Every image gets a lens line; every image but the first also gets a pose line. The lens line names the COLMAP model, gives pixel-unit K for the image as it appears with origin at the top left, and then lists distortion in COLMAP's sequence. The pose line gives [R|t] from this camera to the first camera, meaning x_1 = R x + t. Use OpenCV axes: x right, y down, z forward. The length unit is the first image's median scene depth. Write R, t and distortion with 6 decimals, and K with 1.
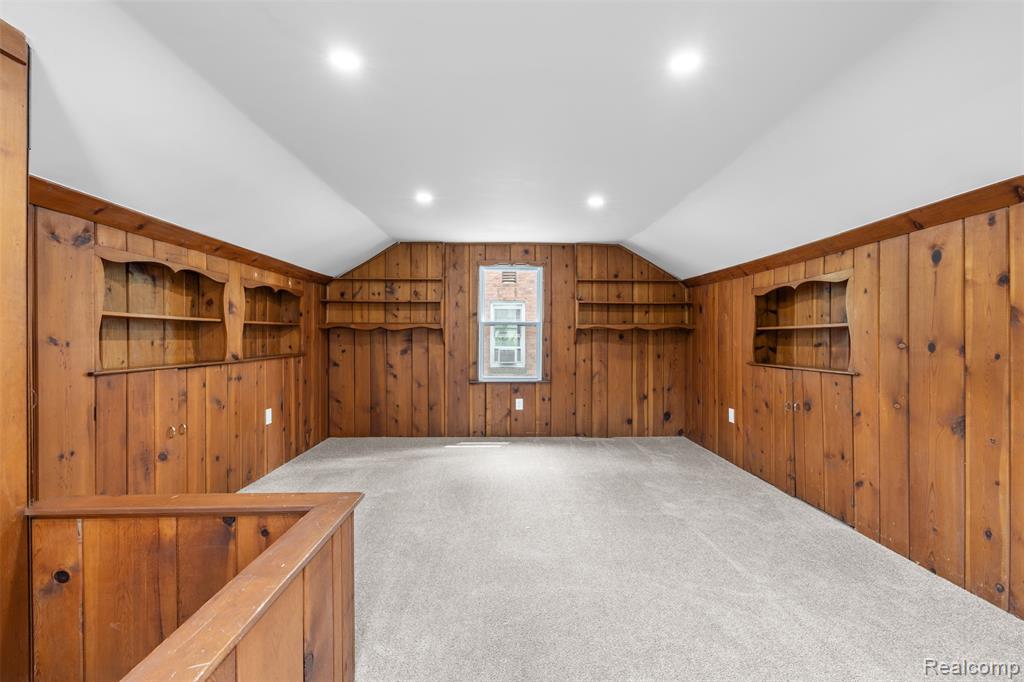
lens RADIAL K [[454.0, 0, 514.0], [0, 454.0, 336.5], [0, 0, 1]] dist [0.000933, 0.000258]
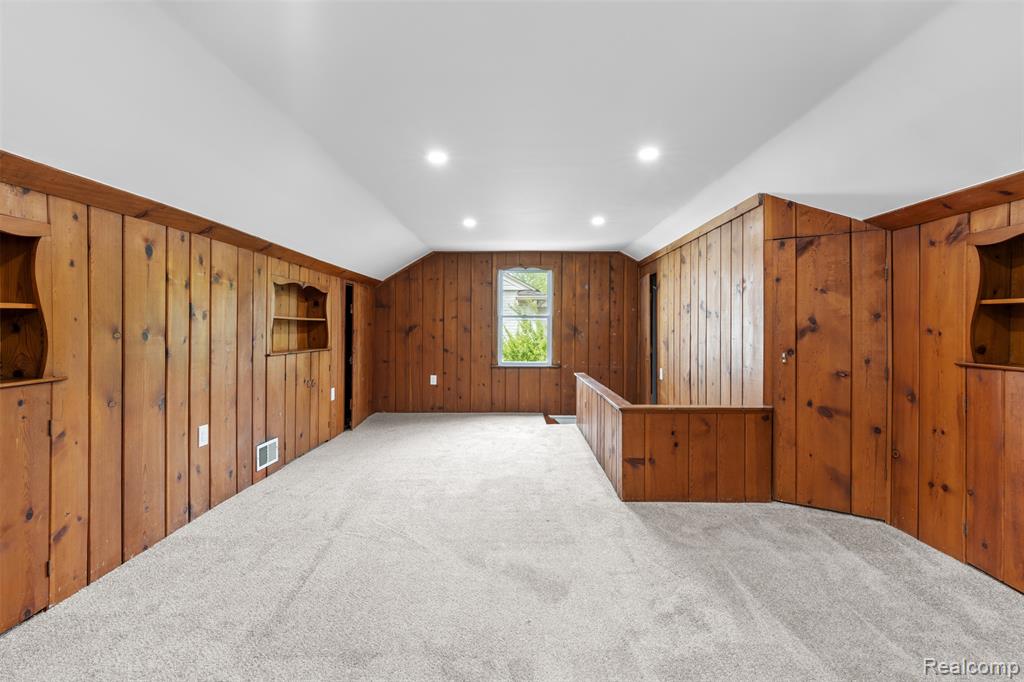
lens RADIAL K [[454.0, 0, 507.8], [0, 454.0, 330.0], [0, 0, 1]] dist [0.000933, 0.000258]
pose [[-0.998972, -0.002560, 0.045254, 0.038045], [-0.002187, 0.999963, 0.008296, -0.000005], [-0.045274, 0.008189, -0.998941, 1.977832]]
